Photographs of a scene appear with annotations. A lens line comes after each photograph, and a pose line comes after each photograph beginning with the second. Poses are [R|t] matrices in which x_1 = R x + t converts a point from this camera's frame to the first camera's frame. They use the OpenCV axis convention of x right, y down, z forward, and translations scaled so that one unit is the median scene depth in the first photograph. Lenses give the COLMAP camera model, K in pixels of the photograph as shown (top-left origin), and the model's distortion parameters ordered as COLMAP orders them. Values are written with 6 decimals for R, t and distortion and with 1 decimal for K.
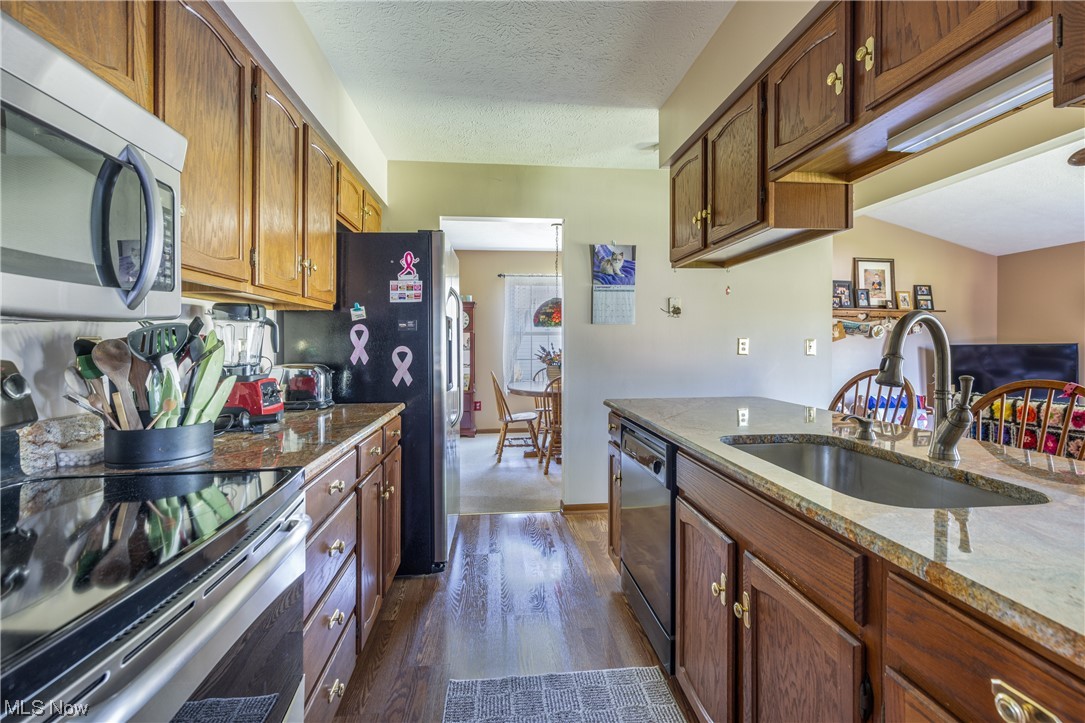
lens RADIAL K [[484.3, 0, 543.5], [0, 484.3, 345.0], [0, 0, 1]] dist [-0.001317, -0.000311]
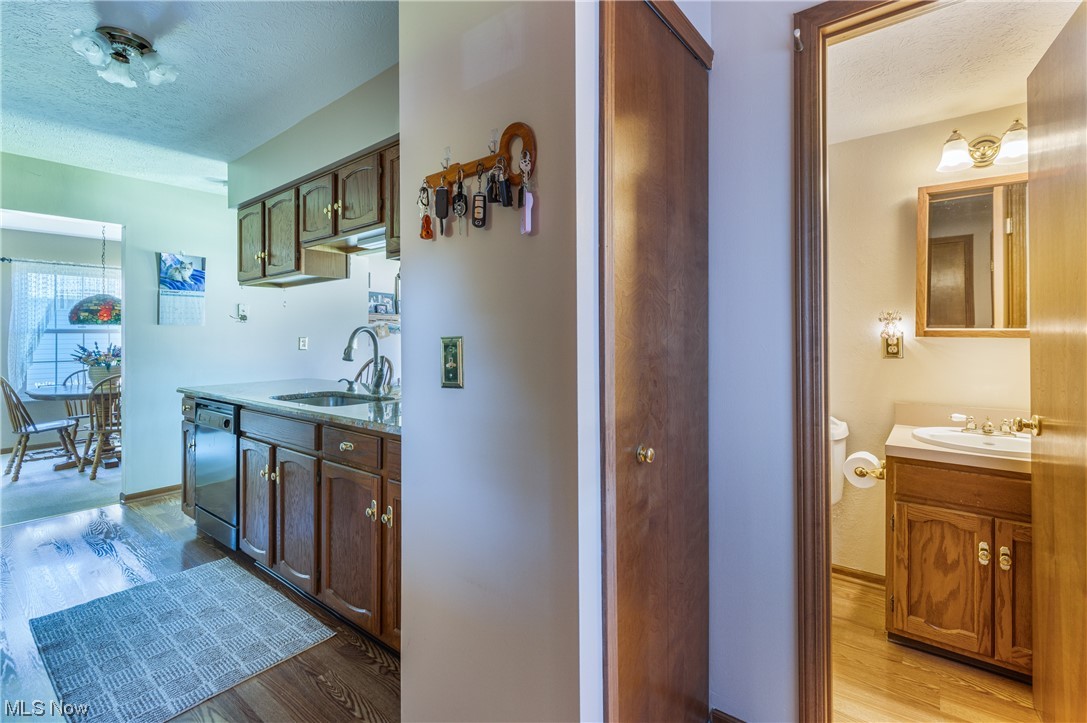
lens RADIAL K [[489.5, 0, 545.0], [0, 489.5, 335.4], [0, 0, 1]] dist [-0.001277, -0.000301]
pose [[0.693670, -0.000386, 0.720293, -0.090637], [0.009658, 0.999915, -0.008766, -0.001058], [-0.720229, 0.013038, 0.693614, -0.401077]]
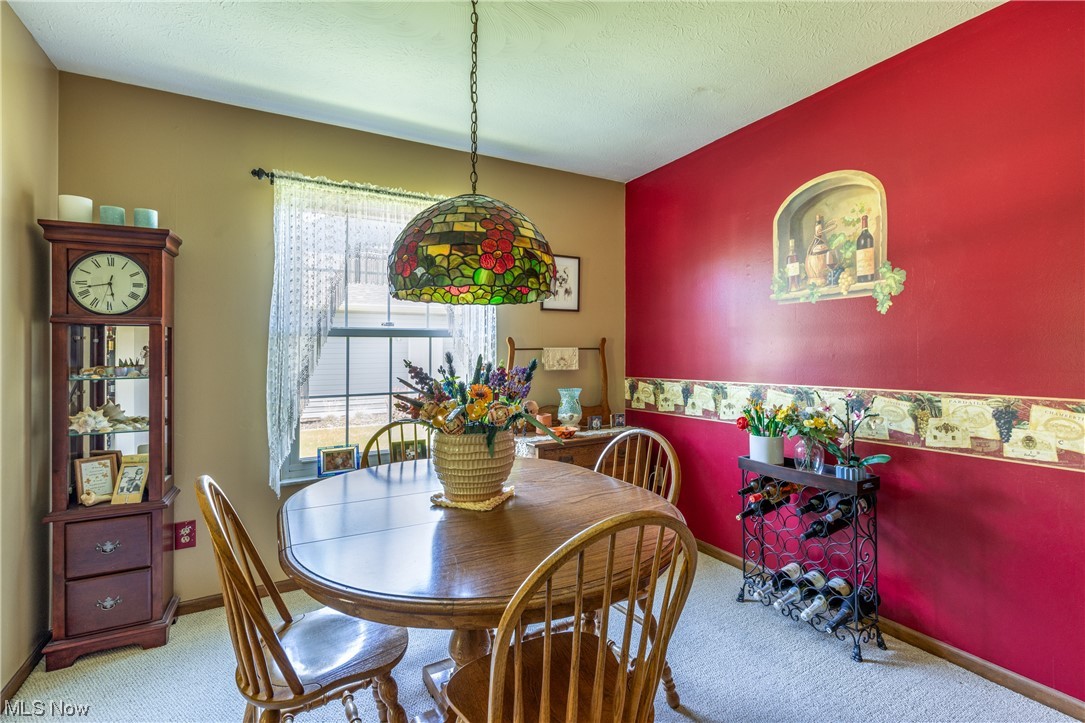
lens RADIAL K [[484.3, 0, 543.5], [0, 484.3, 345.0], [0, 0, 1]] dist [-0.001317, -0.000311]
pose [[0.913688, 0.002900, 0.406405, -0.075790], [0.006846, 0.999723, -0.022524, -0.004380], [-0.406358, 0.023362, 0.913415, 1.064603]]
